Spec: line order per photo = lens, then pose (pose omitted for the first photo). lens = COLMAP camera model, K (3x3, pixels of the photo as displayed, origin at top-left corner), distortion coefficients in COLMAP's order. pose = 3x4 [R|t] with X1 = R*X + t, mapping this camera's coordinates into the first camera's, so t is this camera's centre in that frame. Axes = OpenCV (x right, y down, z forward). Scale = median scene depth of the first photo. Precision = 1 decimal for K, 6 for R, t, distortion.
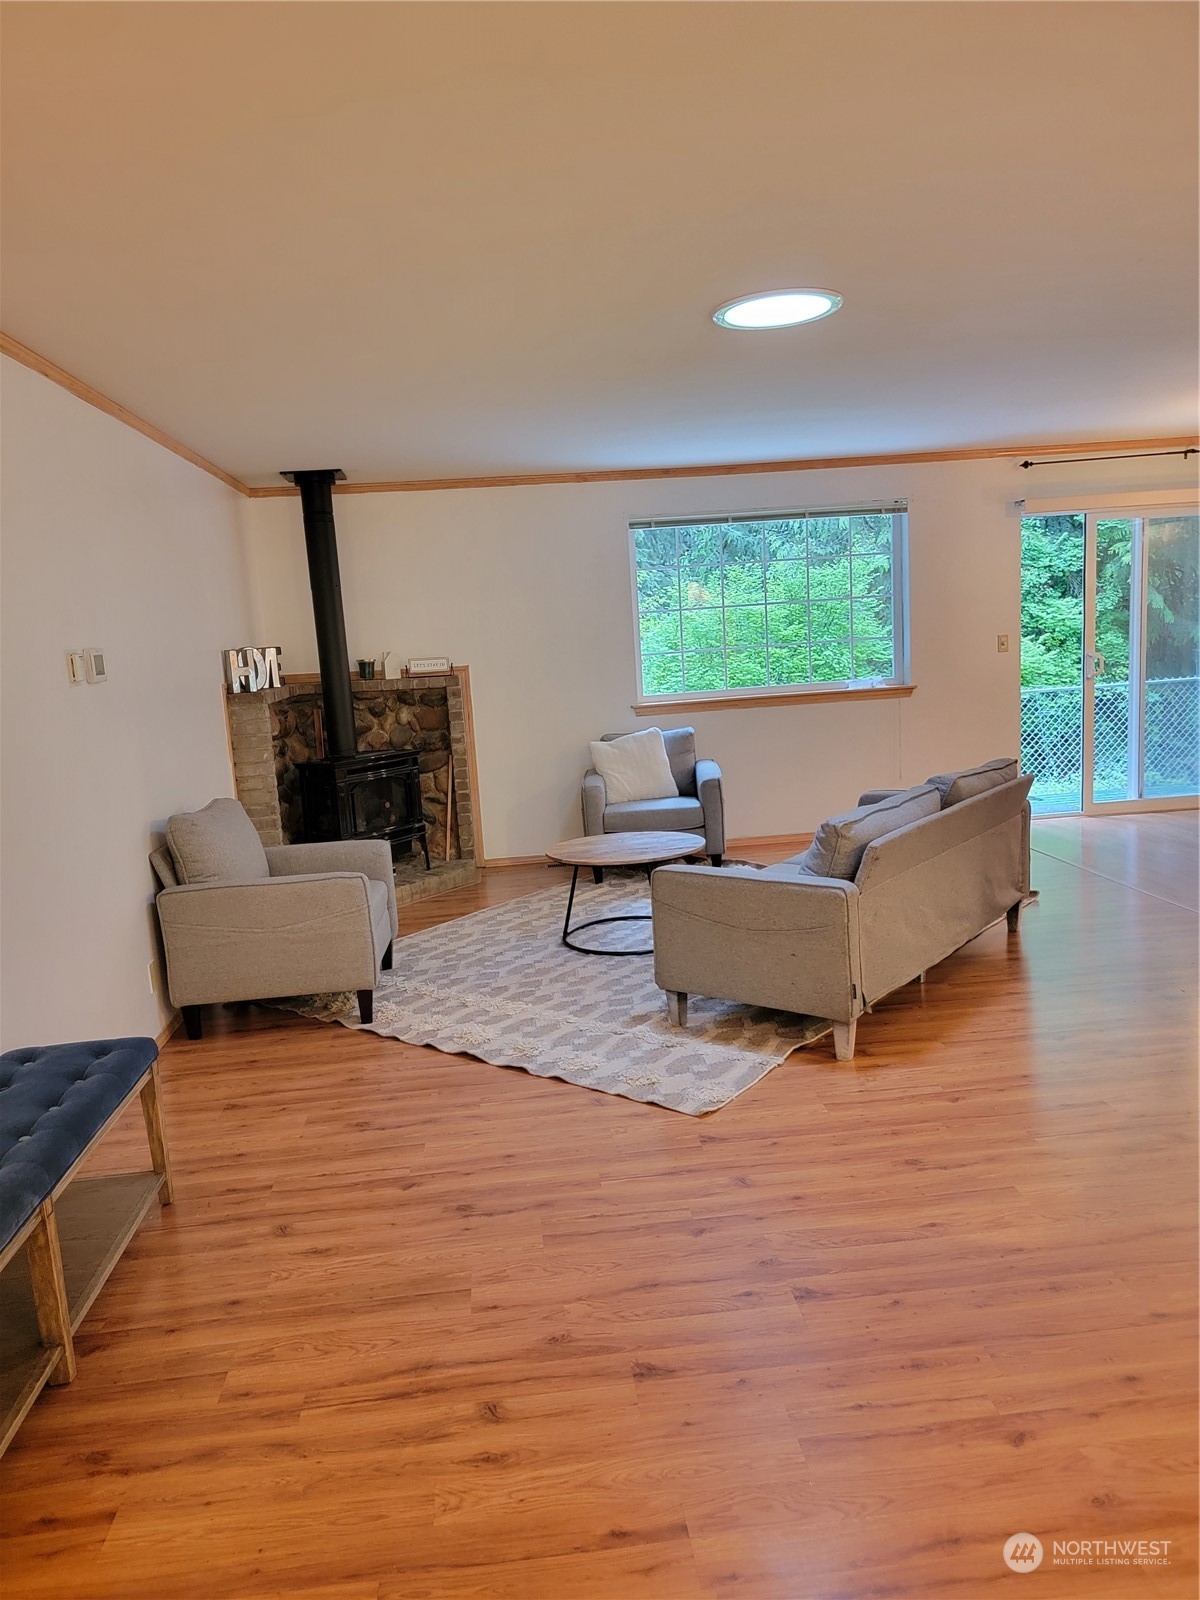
lens RADIAL K [[1112.2, 0, 601.9], [0, 1112.2, 803.9], [0, 0, 1]] dist [0.058554, -0.025308]
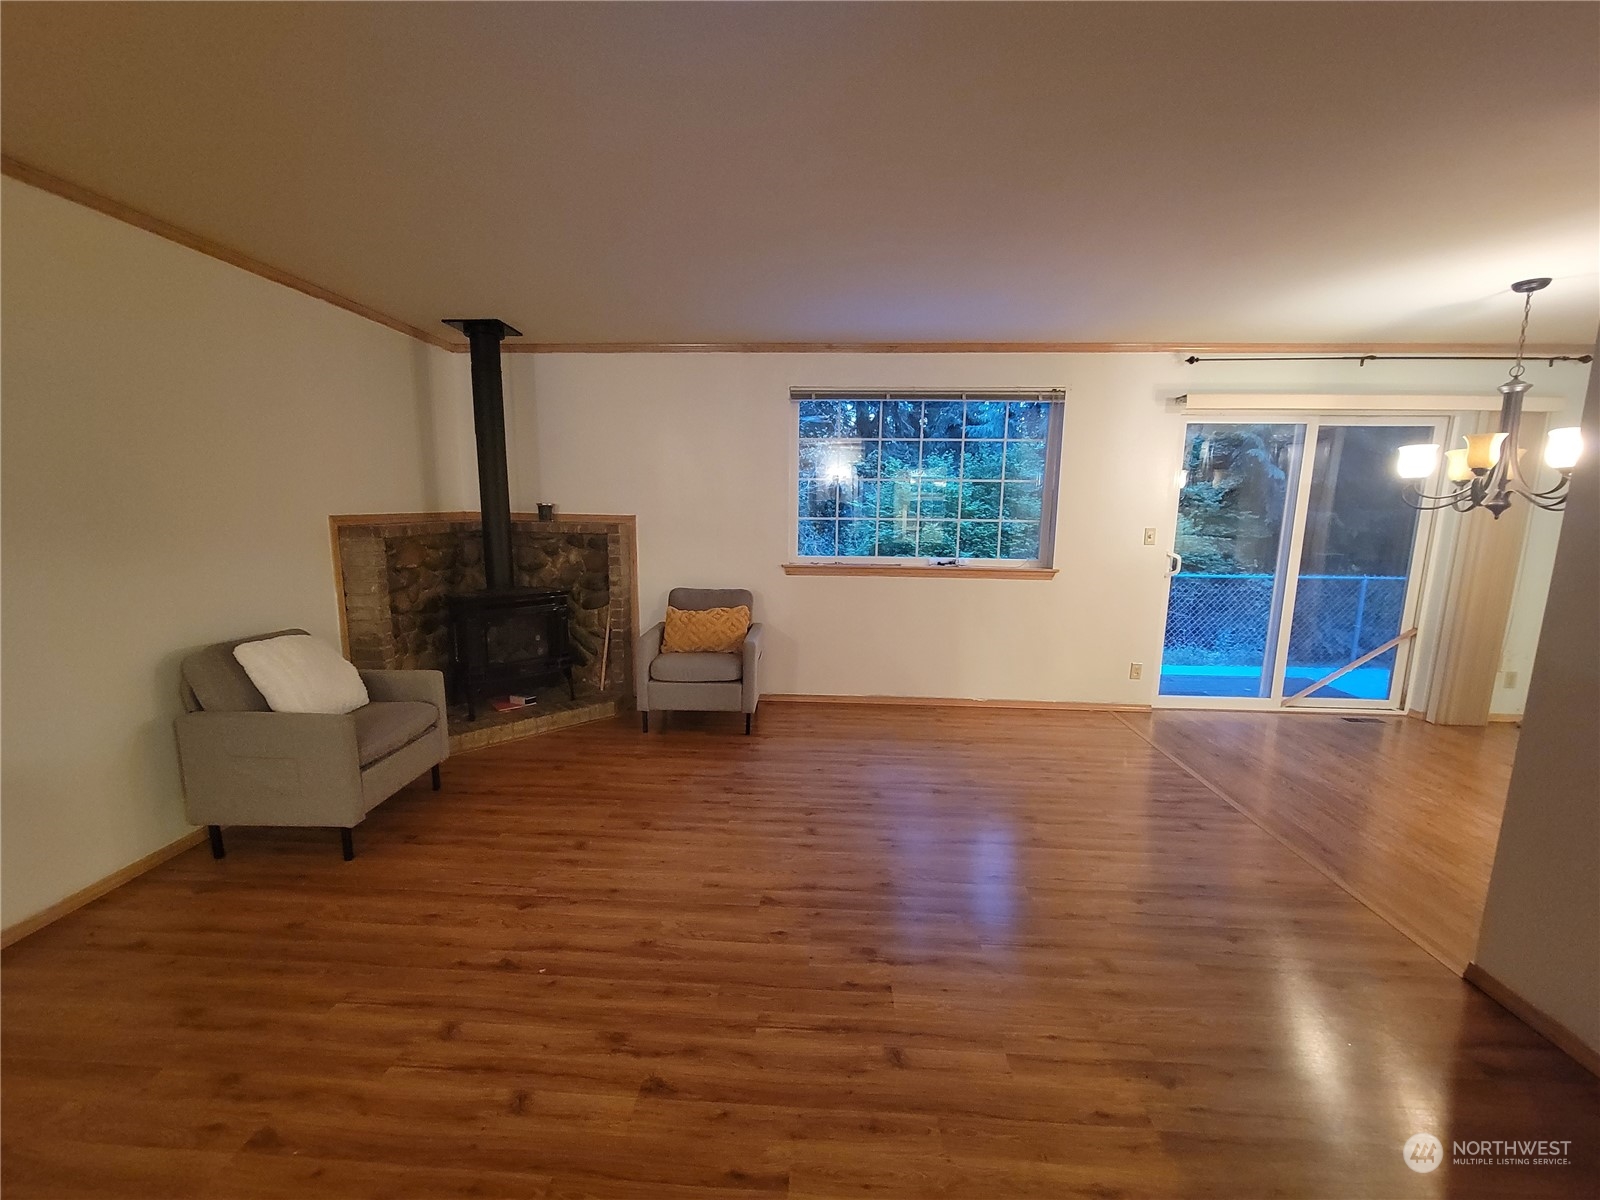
lens RADIAL K [[649.4, 0, 802.2], [0, 649.4, 608.8], [0, 0, 1]] dist [0.007236, -0.001525]
pose [[0.986153, 0.097167, -0.134392, 0.139837], [-0.095122, 0.995232, 0.021566, -0.063295], [0.135846, -0.008484, 0.990694, 0.392345]]
